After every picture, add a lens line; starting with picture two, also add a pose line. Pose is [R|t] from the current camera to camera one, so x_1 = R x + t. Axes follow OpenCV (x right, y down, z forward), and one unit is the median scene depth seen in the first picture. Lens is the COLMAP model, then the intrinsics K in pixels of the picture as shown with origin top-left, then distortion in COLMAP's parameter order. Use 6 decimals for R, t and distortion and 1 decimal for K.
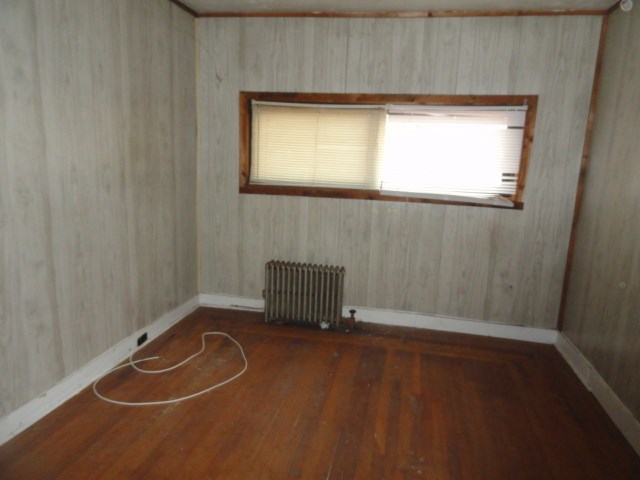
lens RADIAL K [[444.9, 0, 321.3], [0, 444.9, 240.4], [0, 0, 1]] dist [-0.028930, 0.008420]
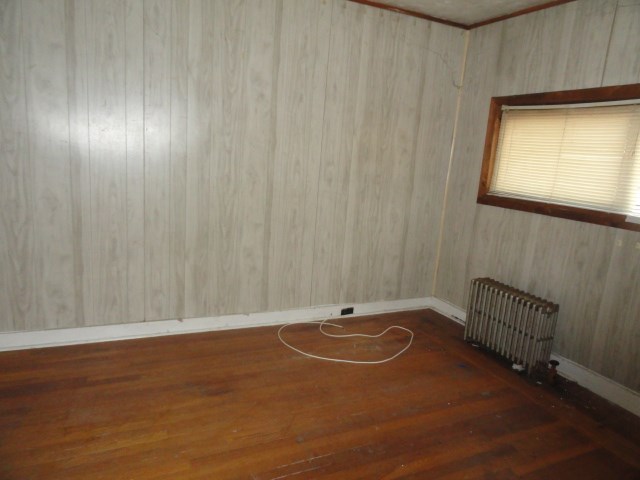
lens RADIAL K [[444.9, 0, 322.0], [0, 444.9, 240.6], [0, 0, 1]] dist [-0.028930, 0.008420]
pose [[0.581401, 0.160476, -0.797634, 0.444656], [-0.200910, 0.978313, 0.050382, -0.008704], [0.788421, 0.130960, 0.601034, 0.189757]]
